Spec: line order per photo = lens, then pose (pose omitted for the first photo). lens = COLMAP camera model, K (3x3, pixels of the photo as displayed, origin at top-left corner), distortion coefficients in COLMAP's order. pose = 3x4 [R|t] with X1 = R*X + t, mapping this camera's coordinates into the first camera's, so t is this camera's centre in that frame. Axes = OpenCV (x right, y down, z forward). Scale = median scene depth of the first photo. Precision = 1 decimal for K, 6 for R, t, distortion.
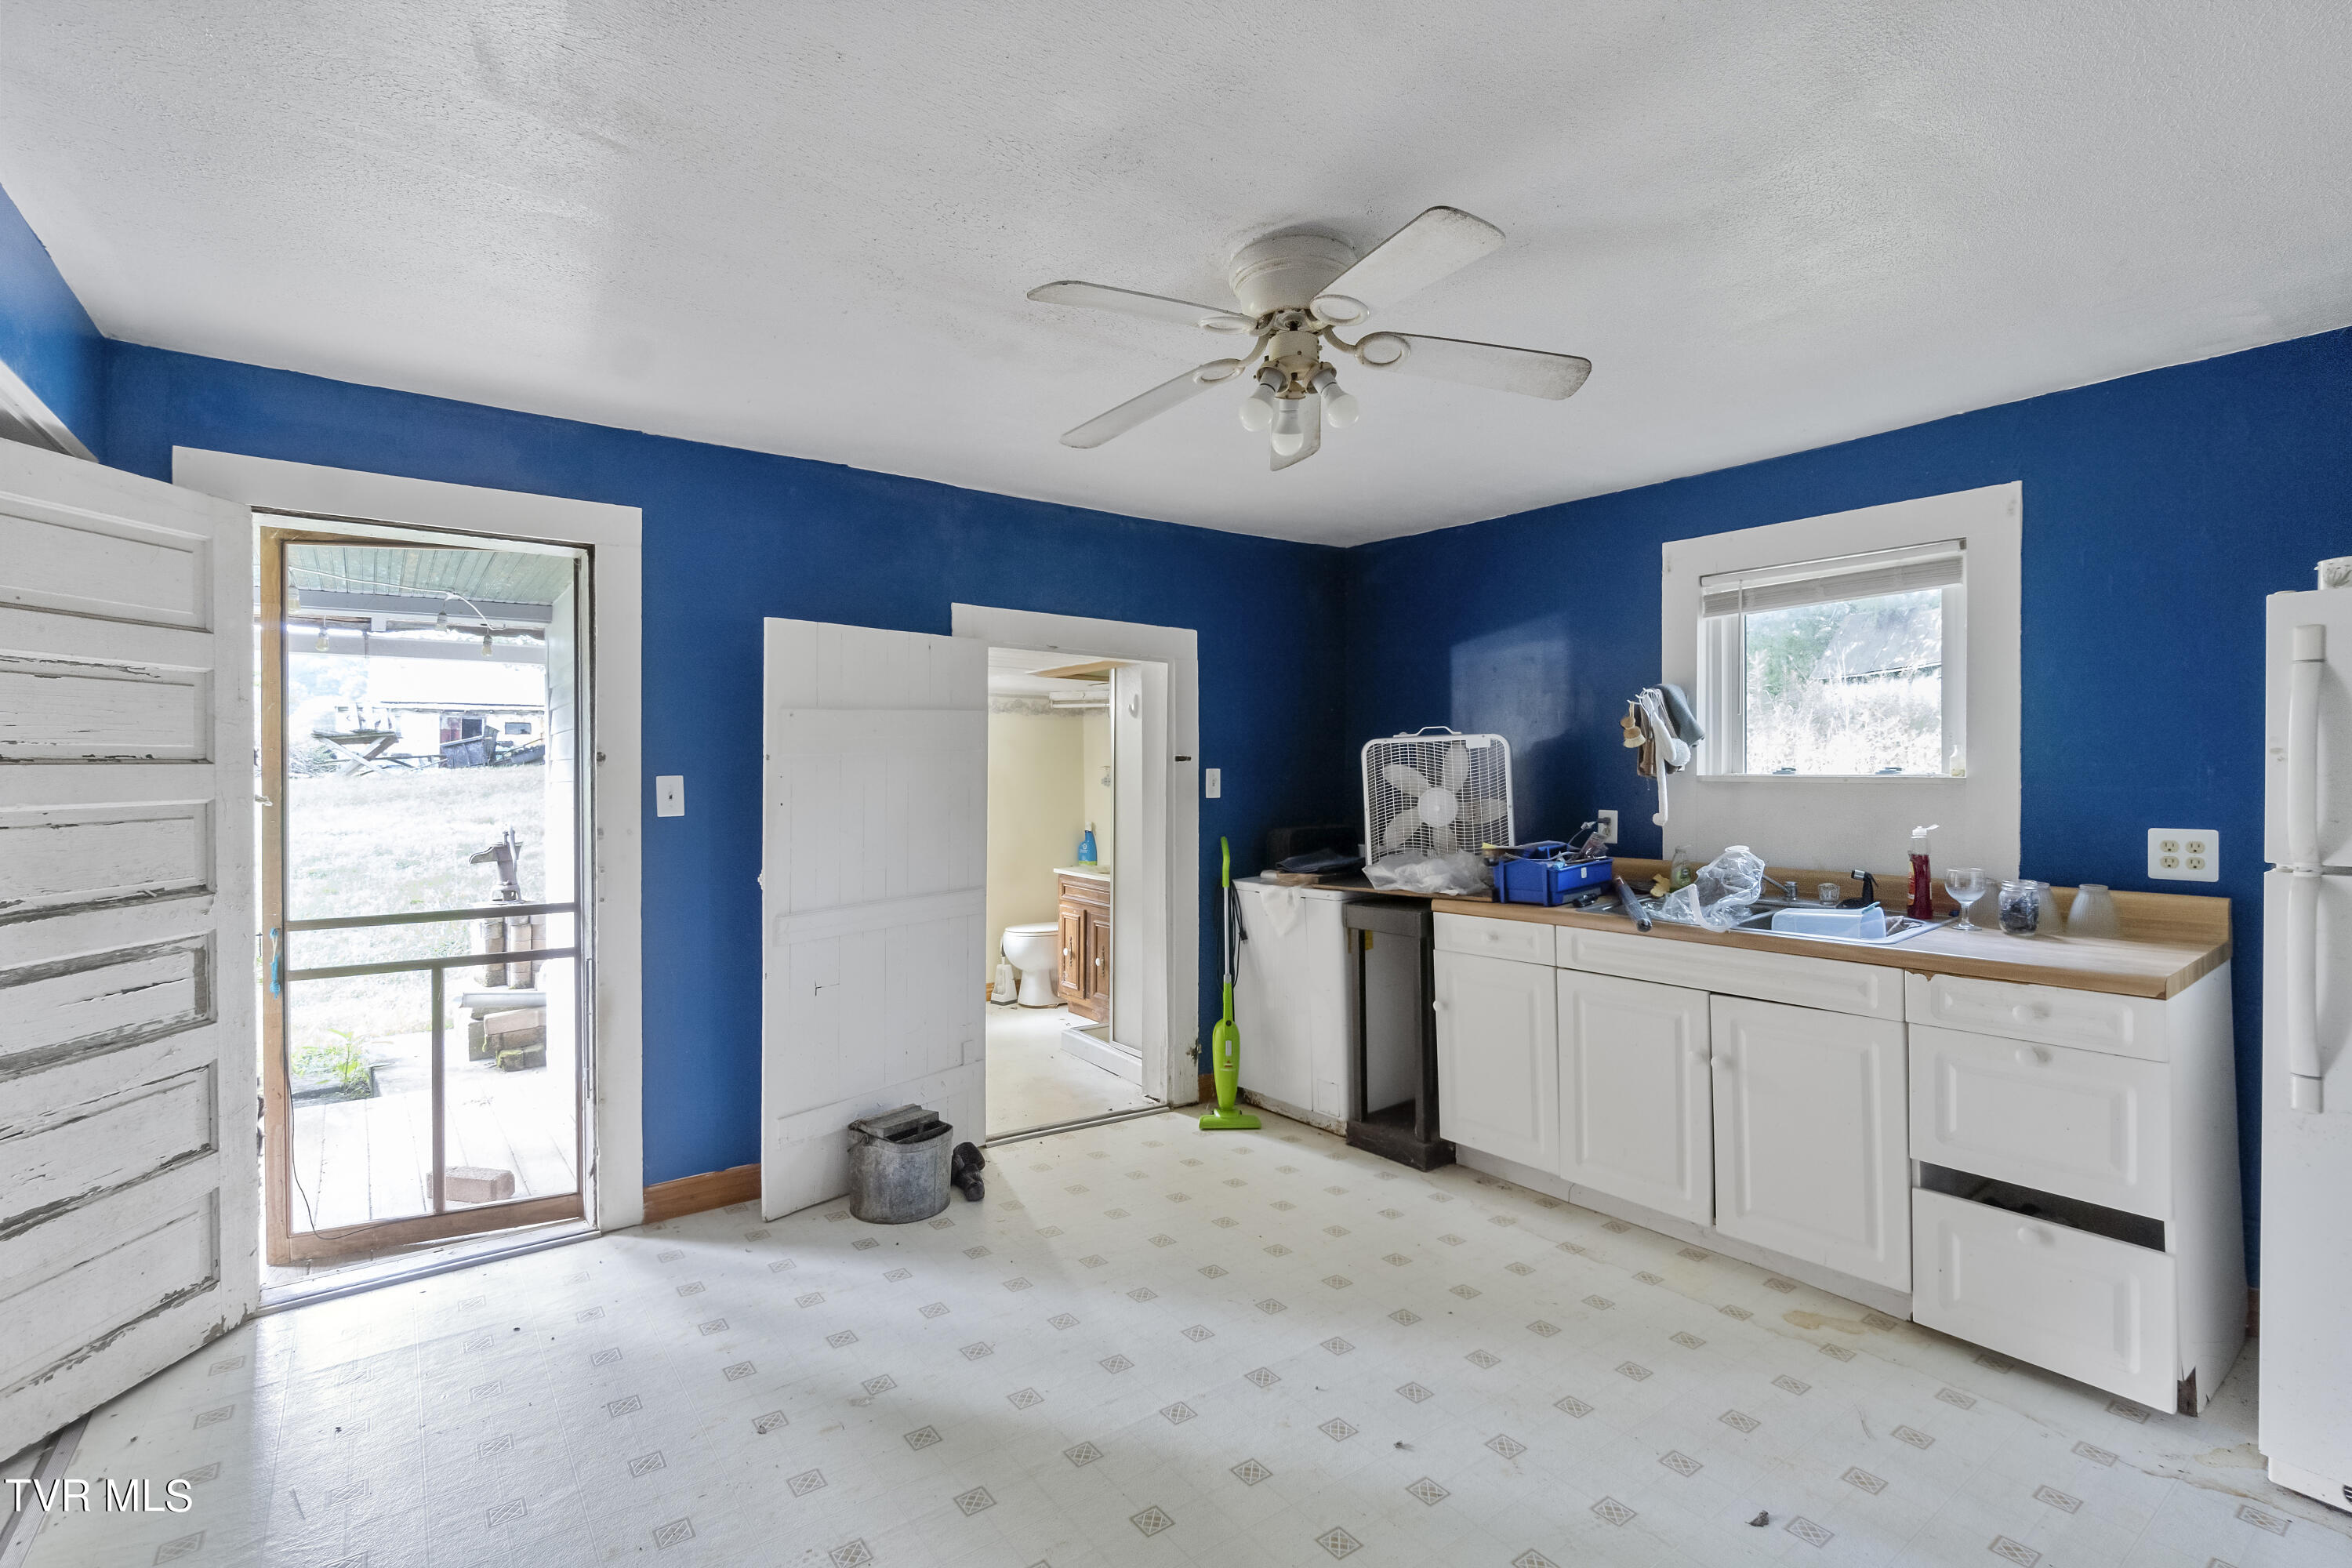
lens RADIAL K [[1087.2, 0, 1164.5], [0, 1087.2, 774.0], [0, 0, 1]] dist [-0.009552, 0.004831]
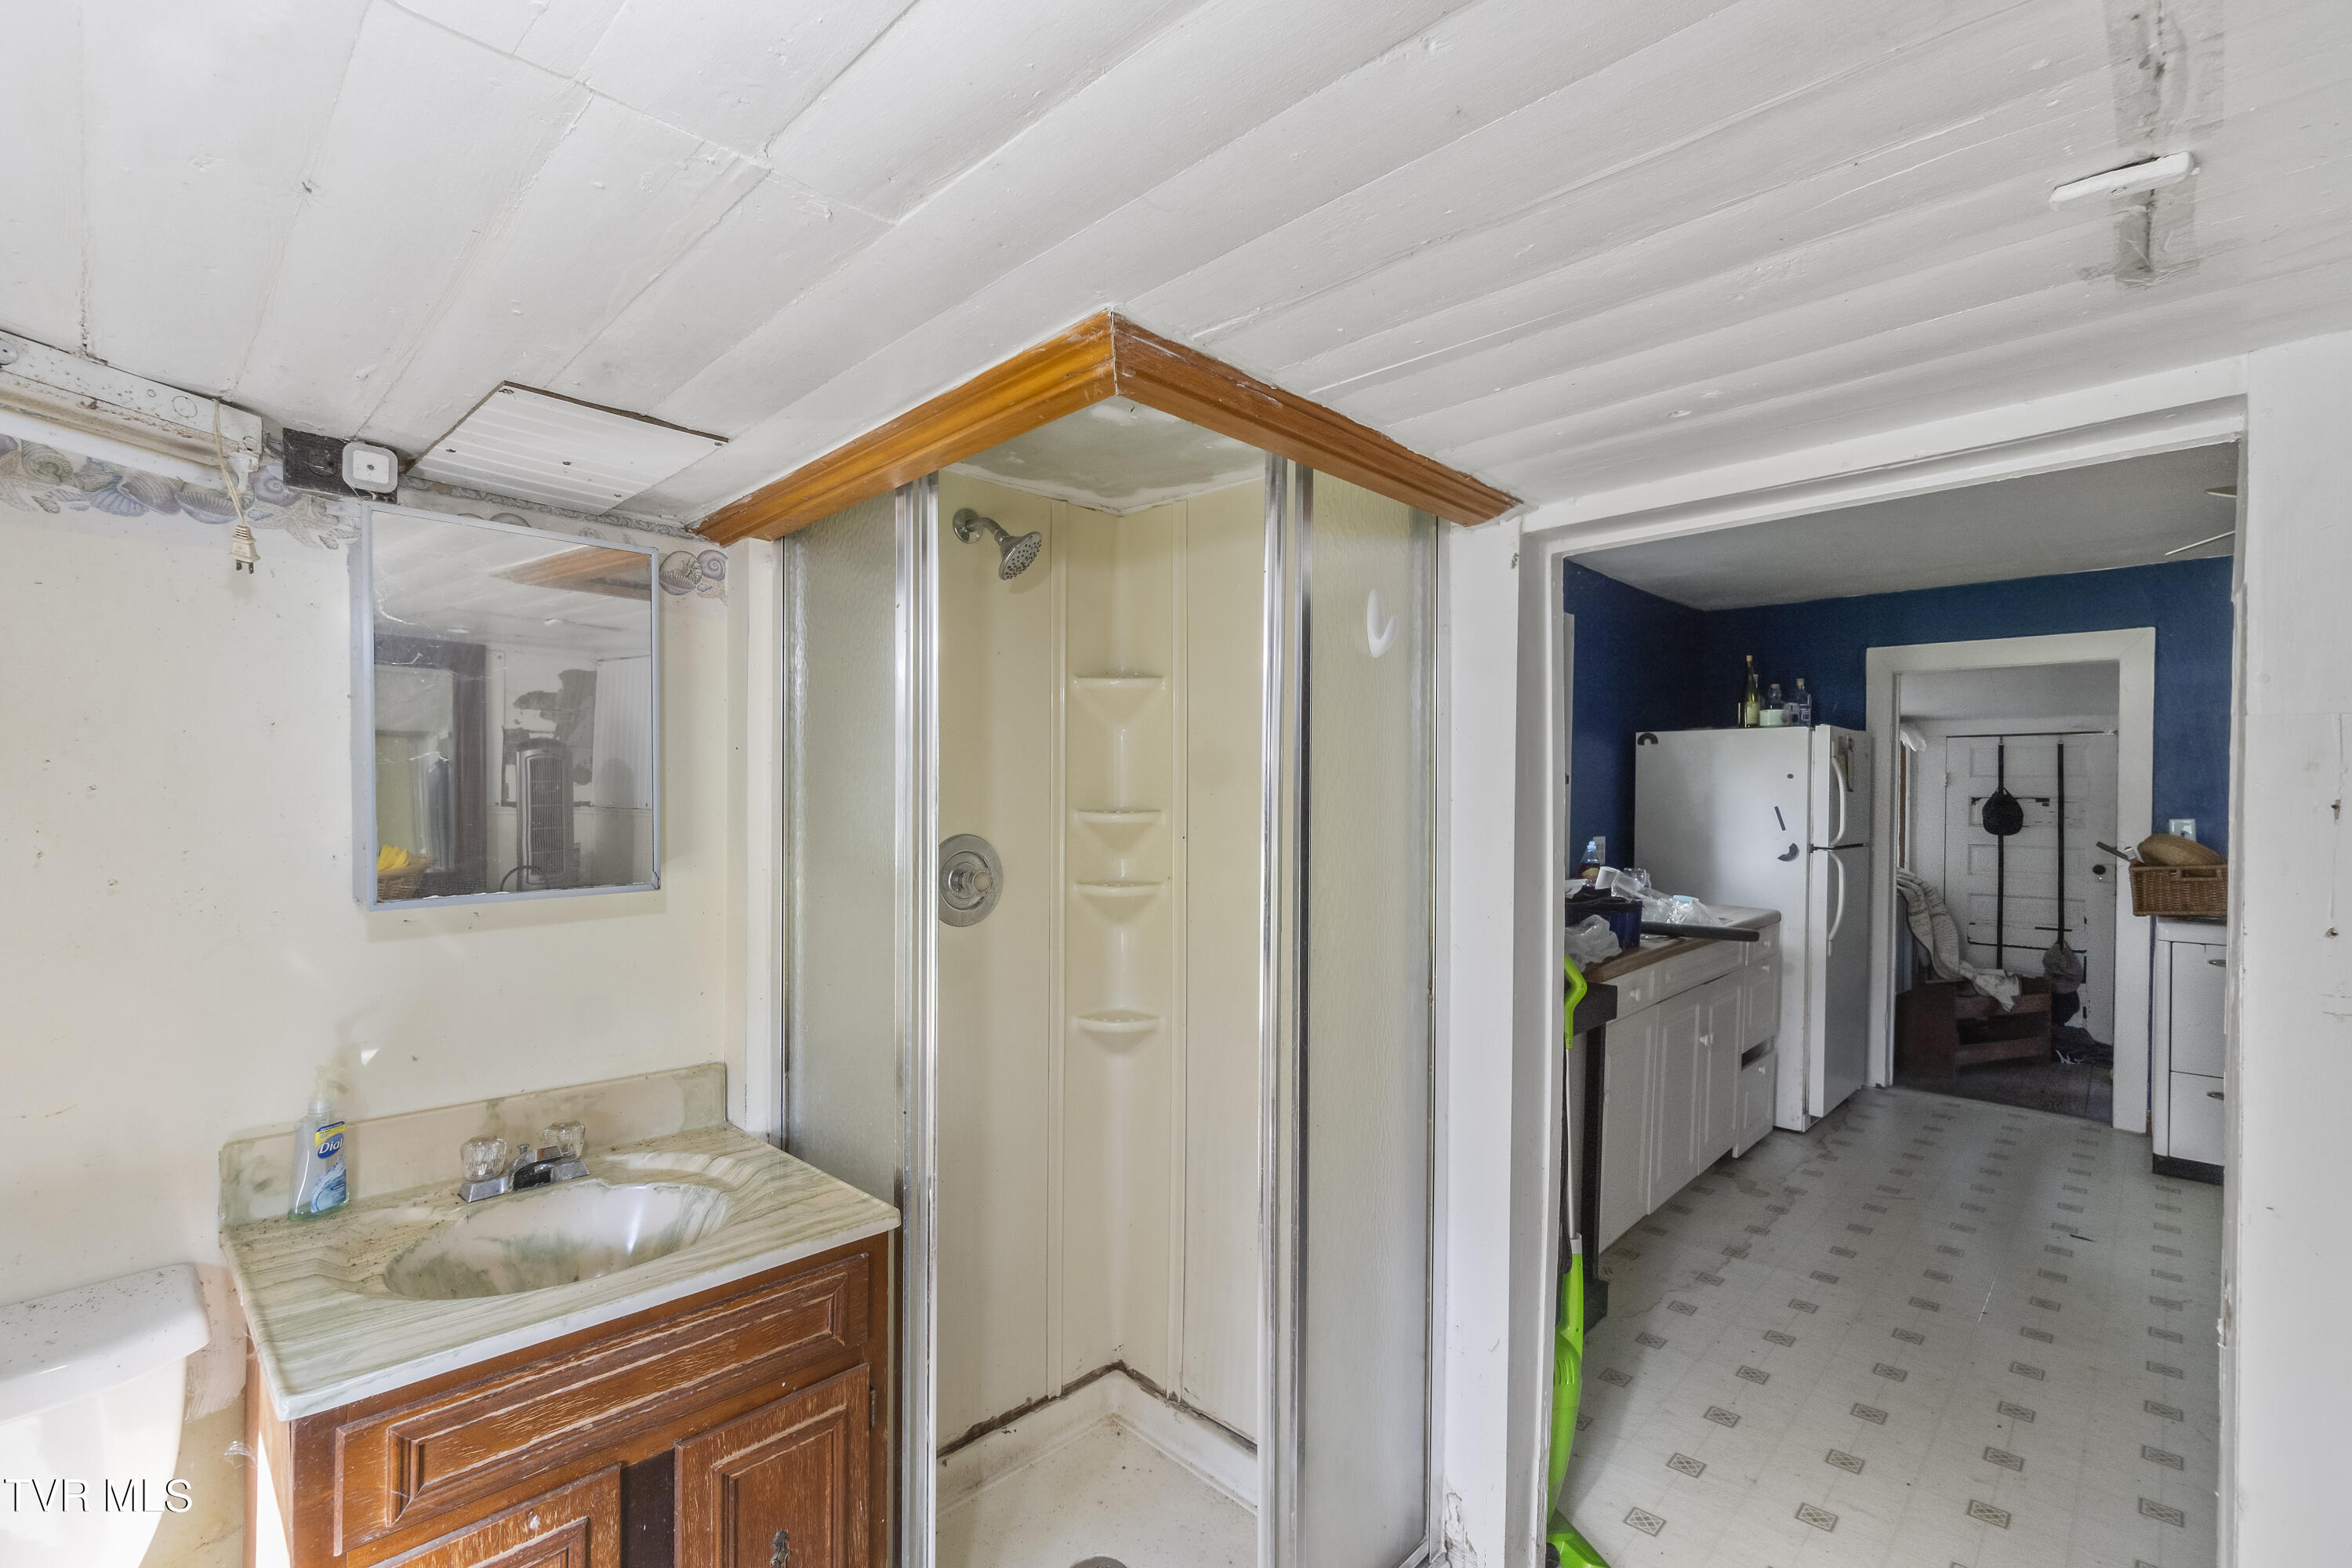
lens RADIAL K [[1026.3, 0, 1174.1], [0, 1026.3, 799.0], [0, 0, 1]] dist [0.000028, -0.000017]
pose [[-0.167090, 0.000738, 0.985941, -0.503170], [-0.000857, 0.999999, -0.000894, -0.007404], [-0.985941, -0.000994, -0.167089, 1.632887]]
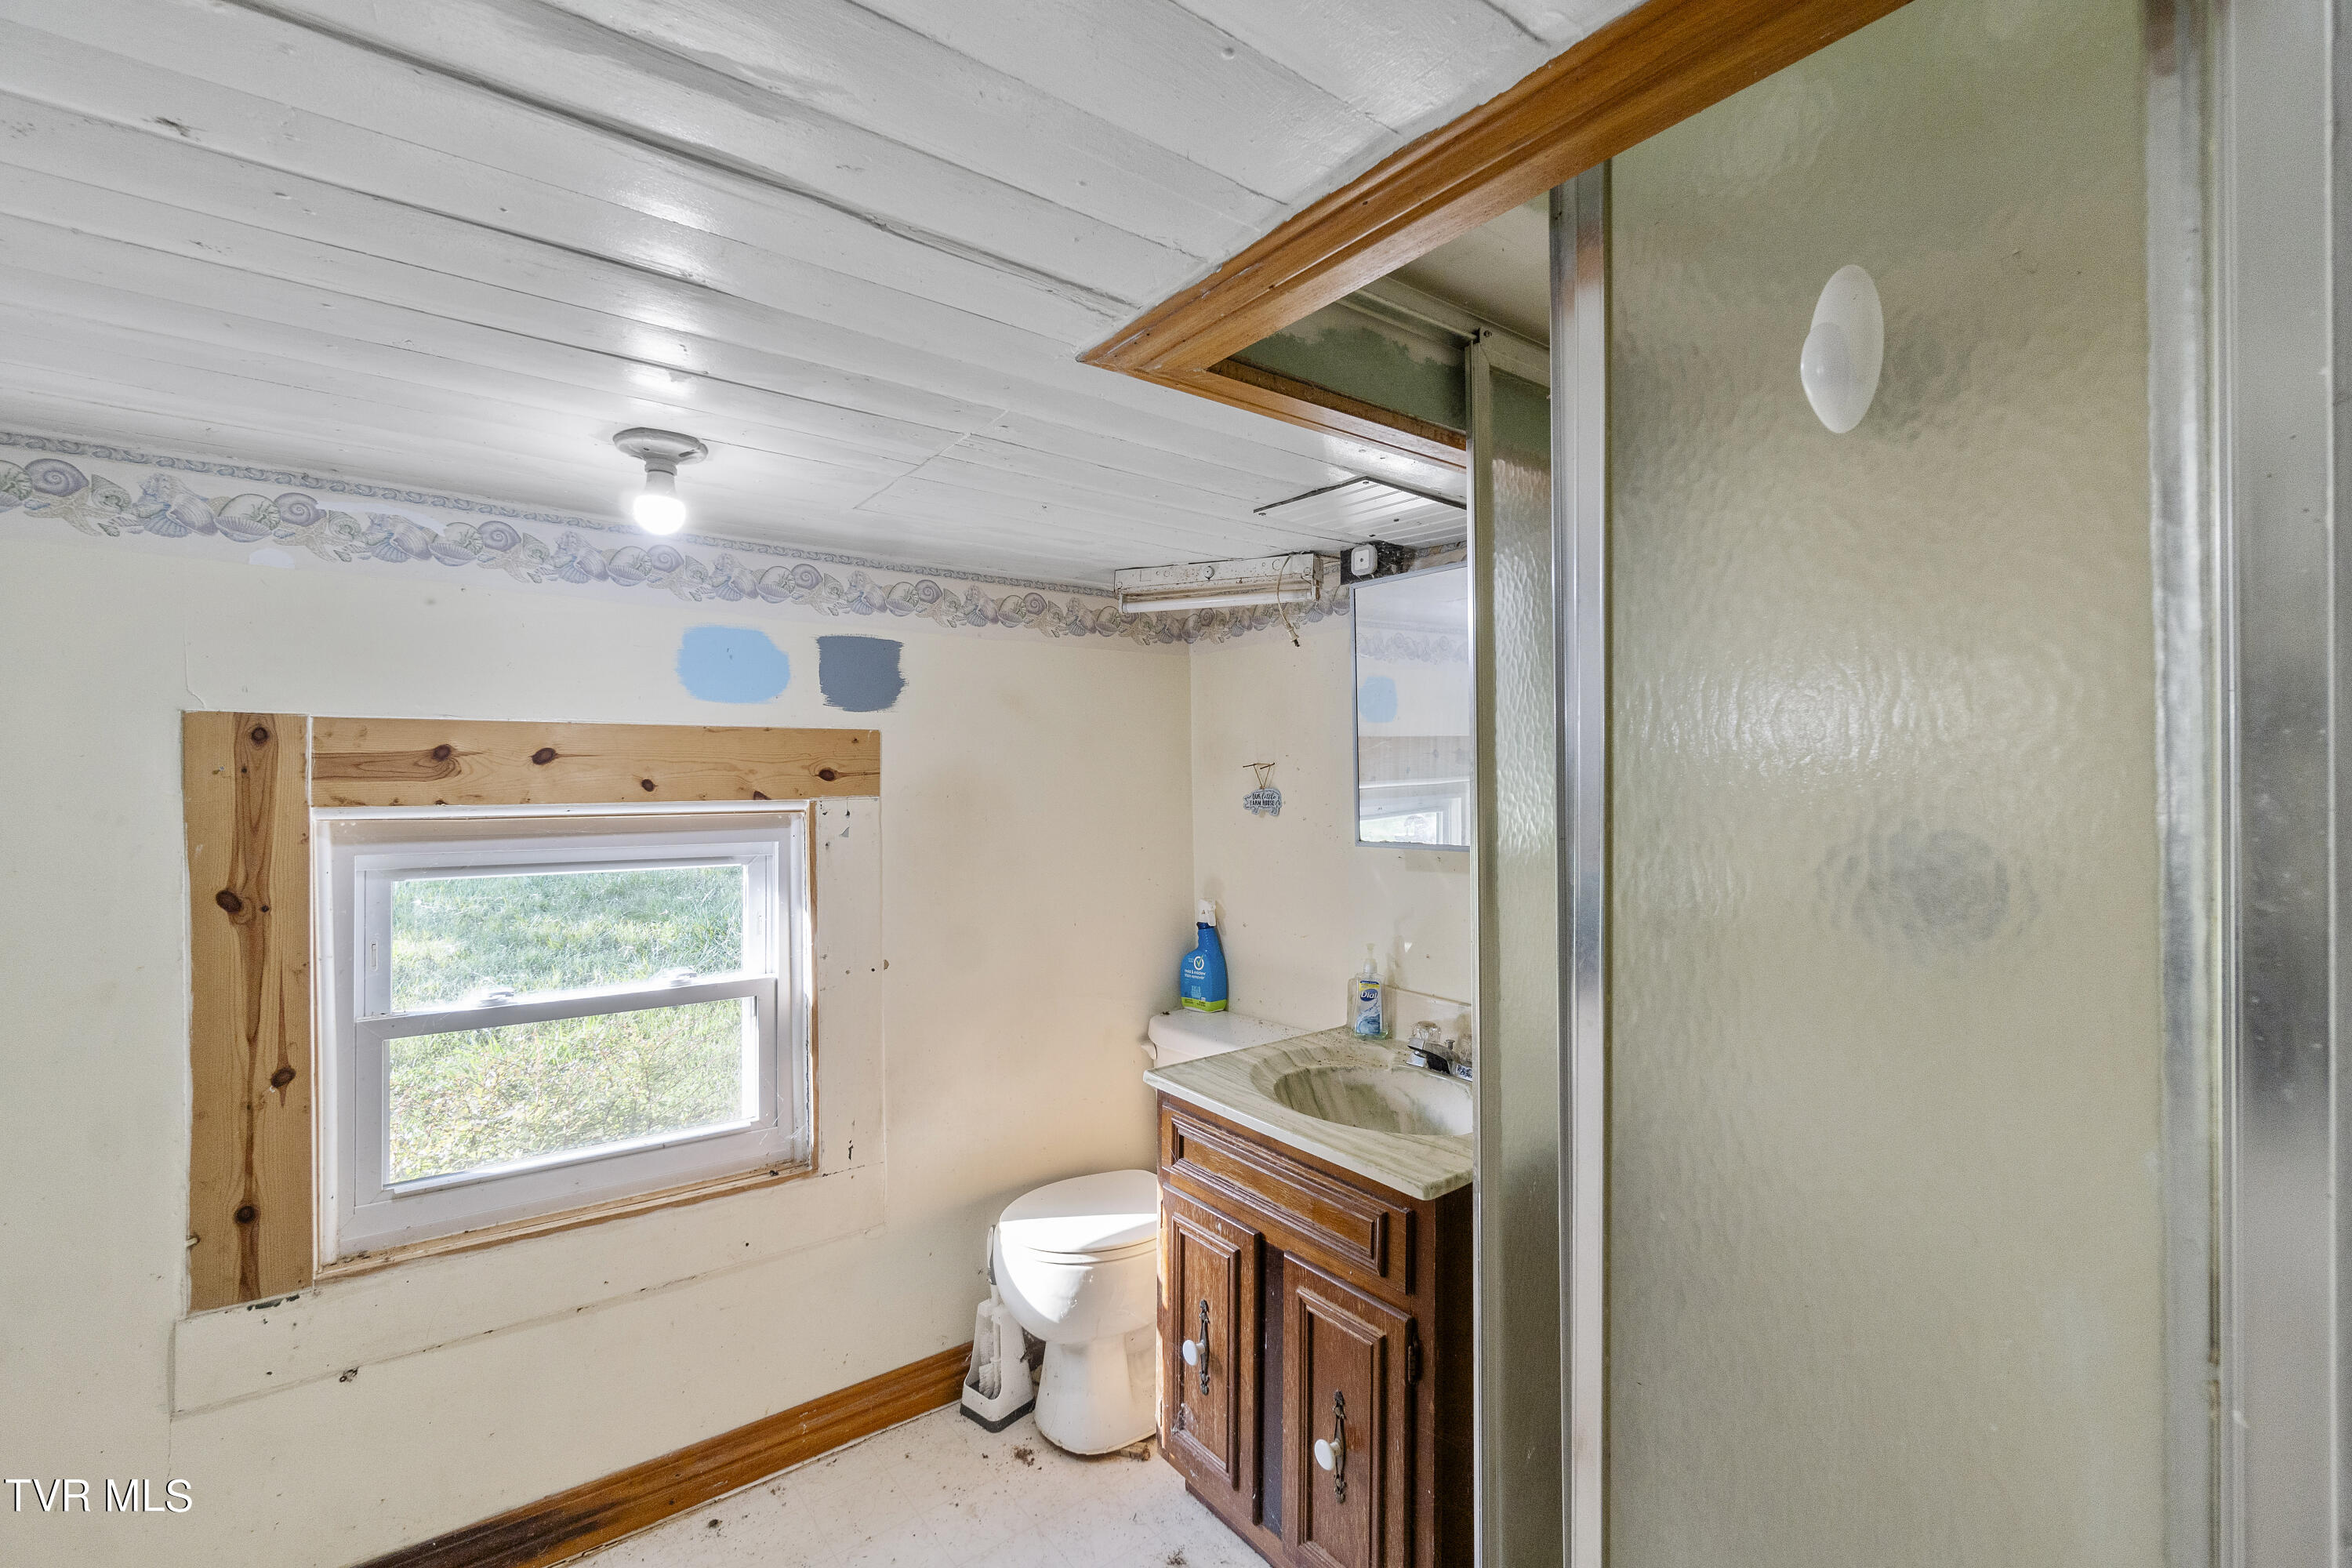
lens RADIAL K [[1053.1, 0, 1178.3], [0, 1053.1, 769.0], [0, 0, 1]] dist [0.000538, -0.000032]
pose [[0.999926, -0.004427, 0.011363, -0.173365], [0.004523, 0.999954, -0.008451, -0.006118], [-0.011325, 0.008501, 0.999900, 1.240651]]
